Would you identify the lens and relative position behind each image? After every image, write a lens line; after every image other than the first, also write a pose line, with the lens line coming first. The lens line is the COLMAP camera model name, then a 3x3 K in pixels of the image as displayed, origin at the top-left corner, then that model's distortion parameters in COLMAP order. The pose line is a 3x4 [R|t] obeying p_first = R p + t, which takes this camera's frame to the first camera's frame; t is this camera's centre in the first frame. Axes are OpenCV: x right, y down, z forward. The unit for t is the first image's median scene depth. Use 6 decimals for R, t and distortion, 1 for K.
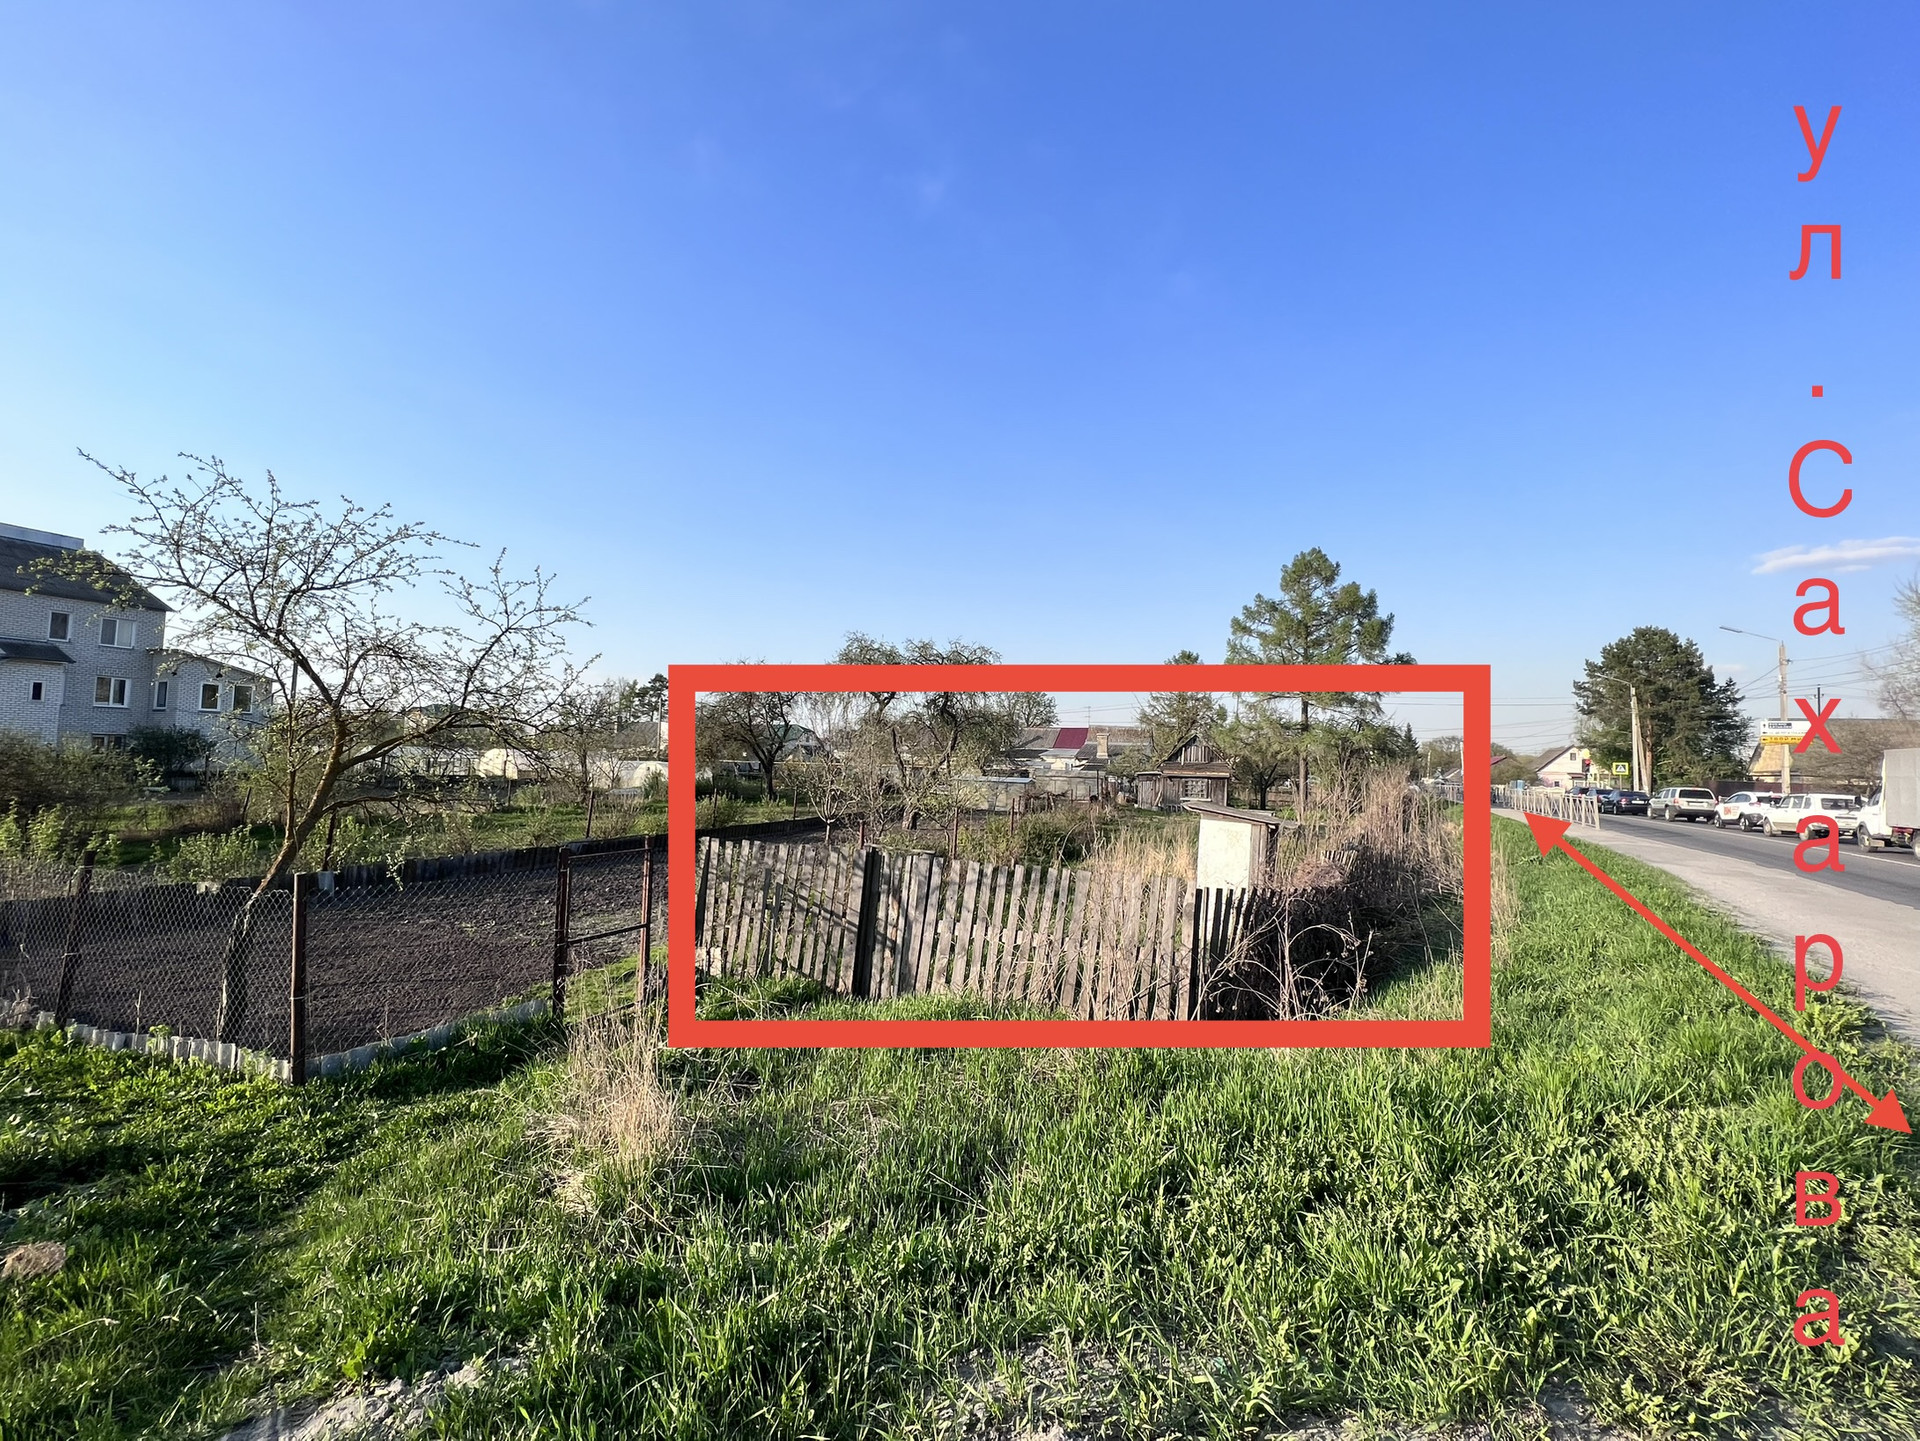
lens RADIAL K [[788.7, 0, 975.0], [0, 788.7, 713.1], [0, 0, 1]] dist [-0.002234, -0.000068]
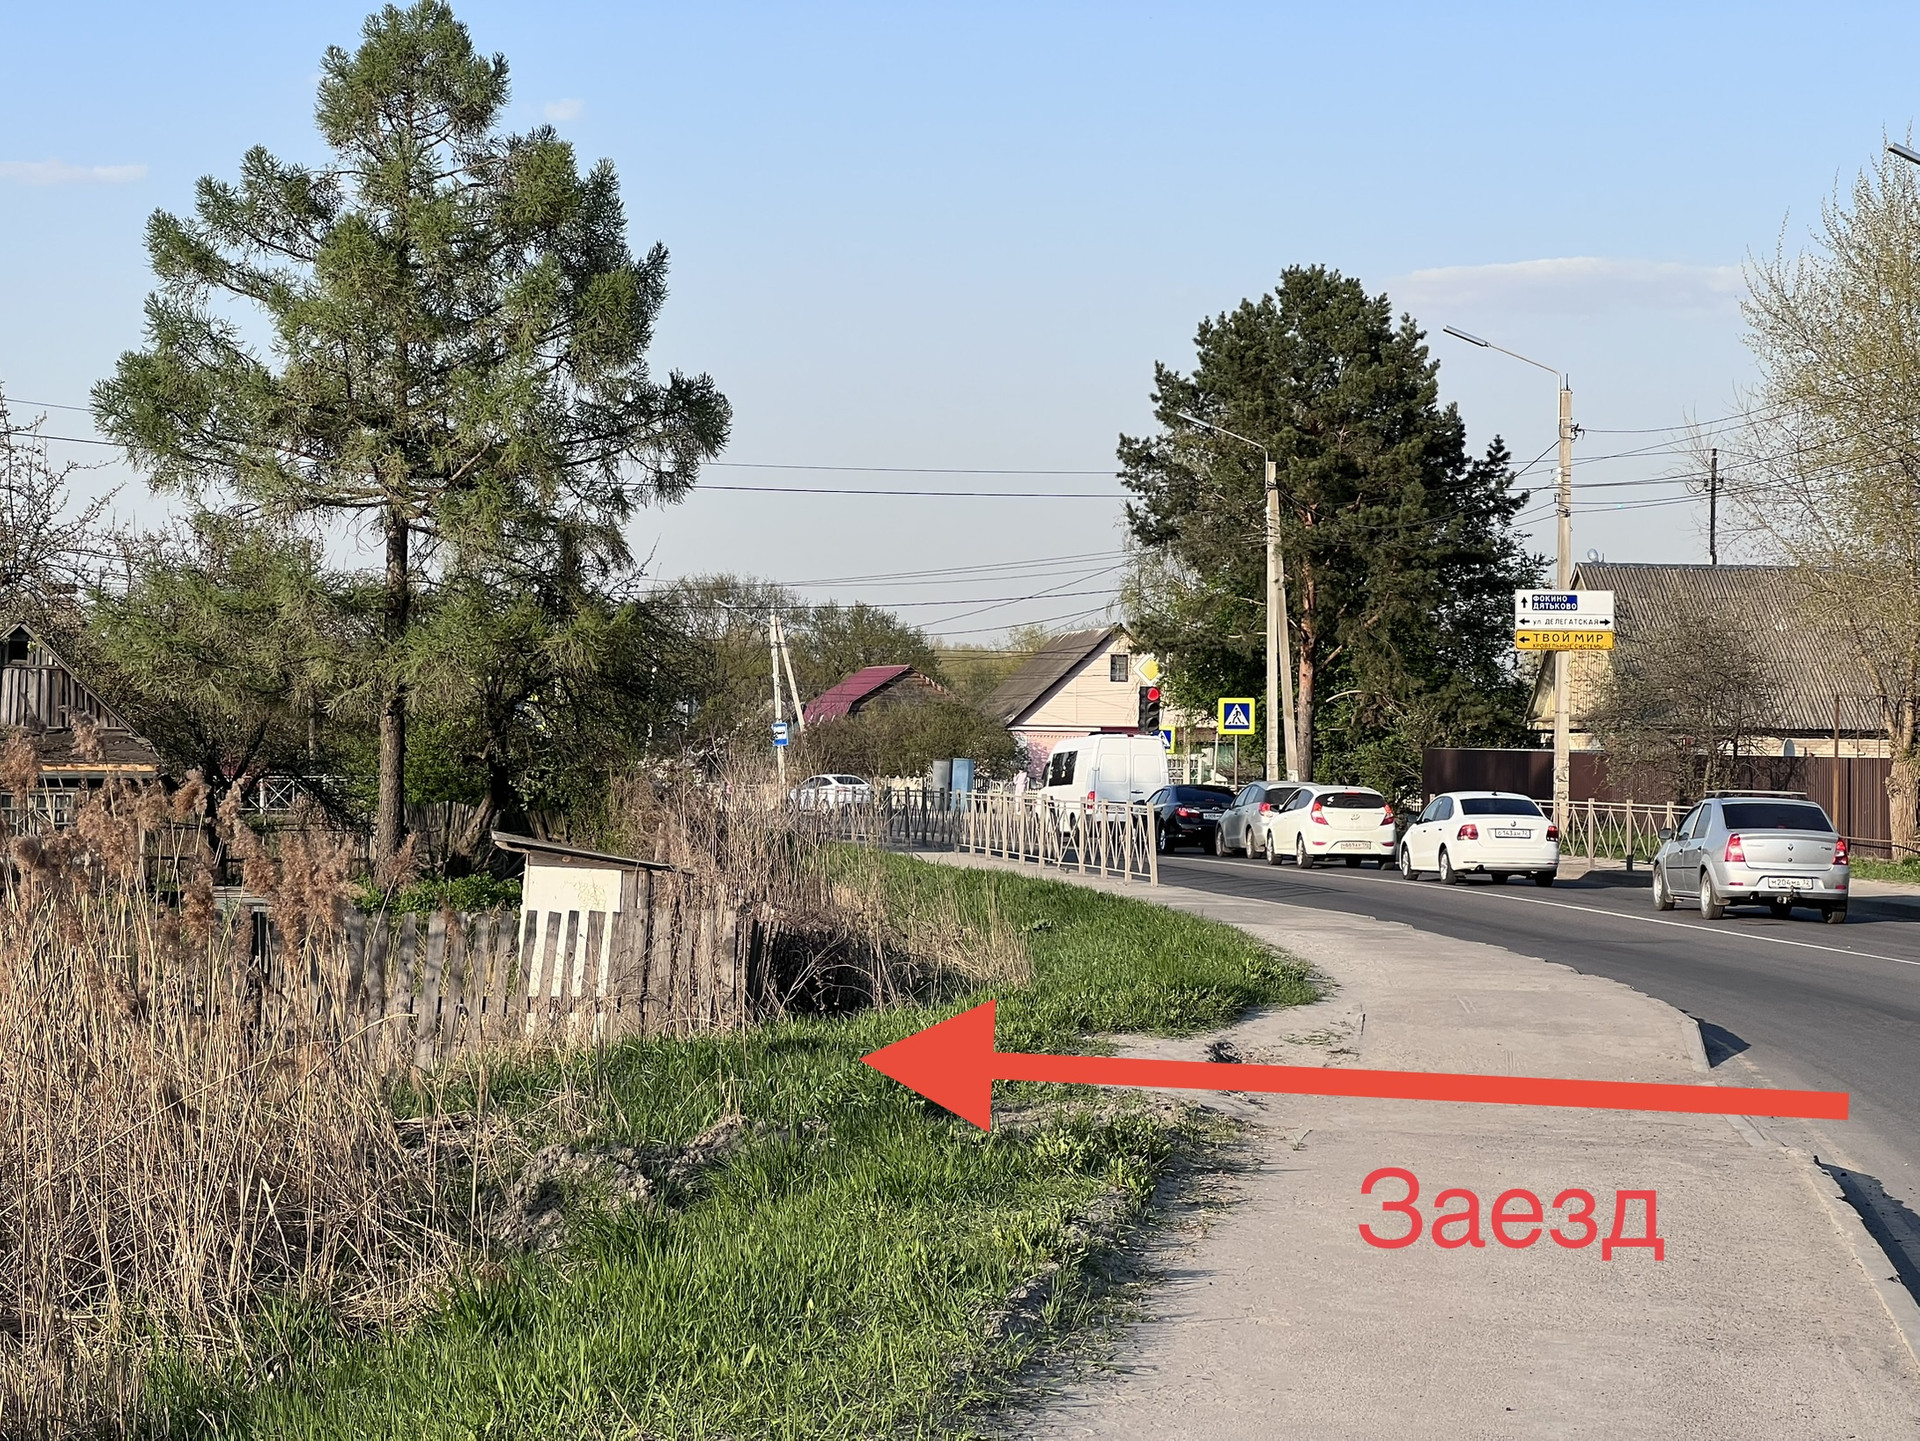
lens RADIAL K [[4308.4, 0, 959.8], [0, 4308.4, 720.1], [0, 0, 1]] dist [-0.028093, 0.000000]
pose [[0.819544, -0.020228, 0.572659, -0.268072], [-0.018935, 0.997875, 0.062346, -0.034890], [-0.572703, -0.061939, 0.817420, -0.359851]]
